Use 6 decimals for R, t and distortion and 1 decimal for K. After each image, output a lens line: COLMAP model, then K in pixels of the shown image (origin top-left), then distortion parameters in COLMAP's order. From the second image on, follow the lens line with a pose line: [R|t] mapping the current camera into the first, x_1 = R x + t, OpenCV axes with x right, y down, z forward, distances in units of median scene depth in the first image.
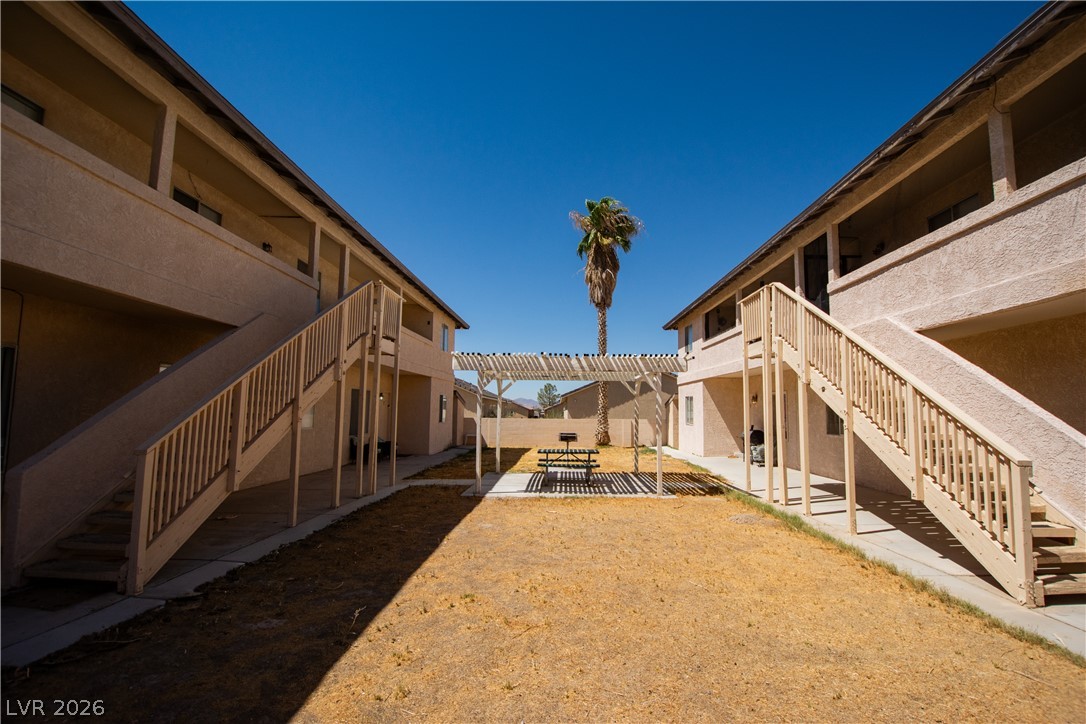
lens RADIAL K [[485.0, 0, 563.0], [0, 485.0, 357.7], [0, 0, 1]] dist [0.013198, -0.006777]
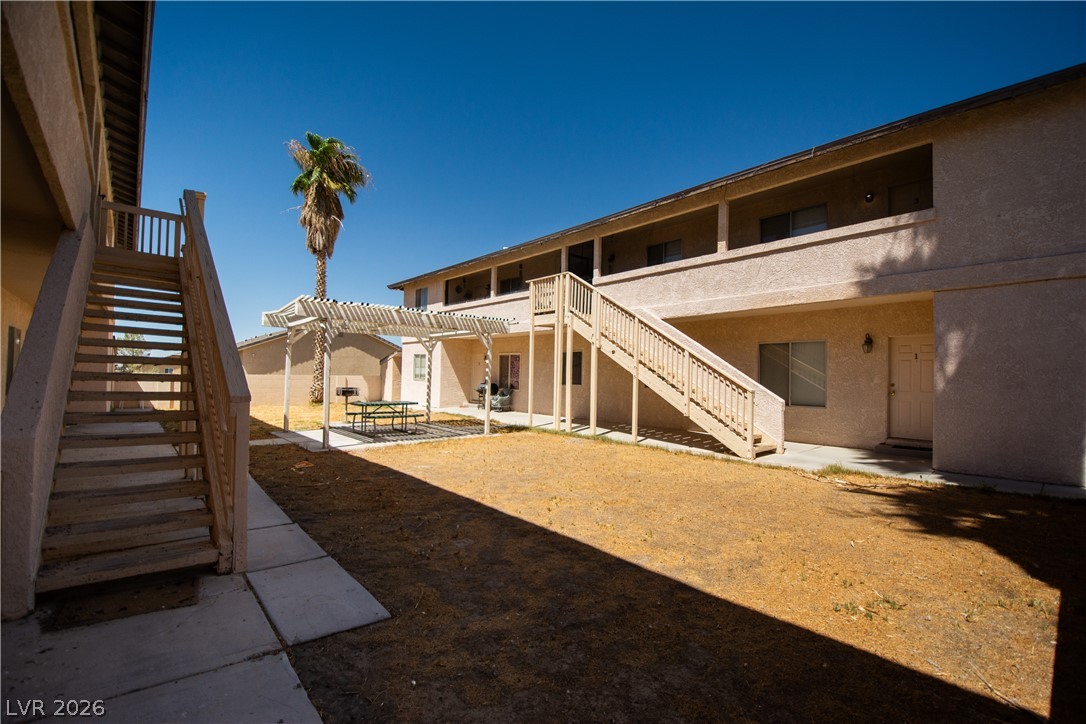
lens RADIAL K [[485.0, 0, 532.9], [0, 485.0, 360.0], [0, 0, 1]] dist [0.013198, -0.006777]
pose [[0.744396, 0.026595, 0.667209, -0.508162], [-0.083960, 0.995004, 0.054012, 0.022752], [-0.662439, -0.096225, 0.742910, 0.043687]]
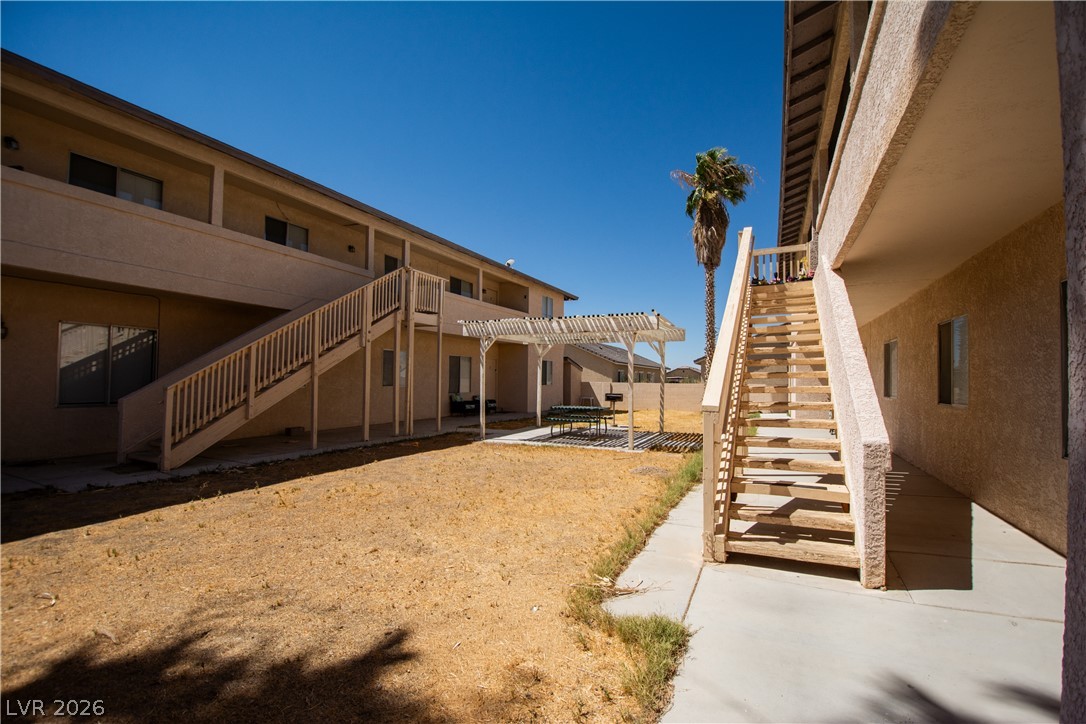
lens RADIAL K [[485.0, 0, 583.0], [0, 485.0, 358.2], [0, 0, 1]] dist [0.013198, -0.006777]
pose [[0.911294, -0.018277, -0.411351, 0.524724], [0.043498, 0.997697, 0.052036, 0.029648], [0.409453, -0.065313, 0.909991, 0.035823]]
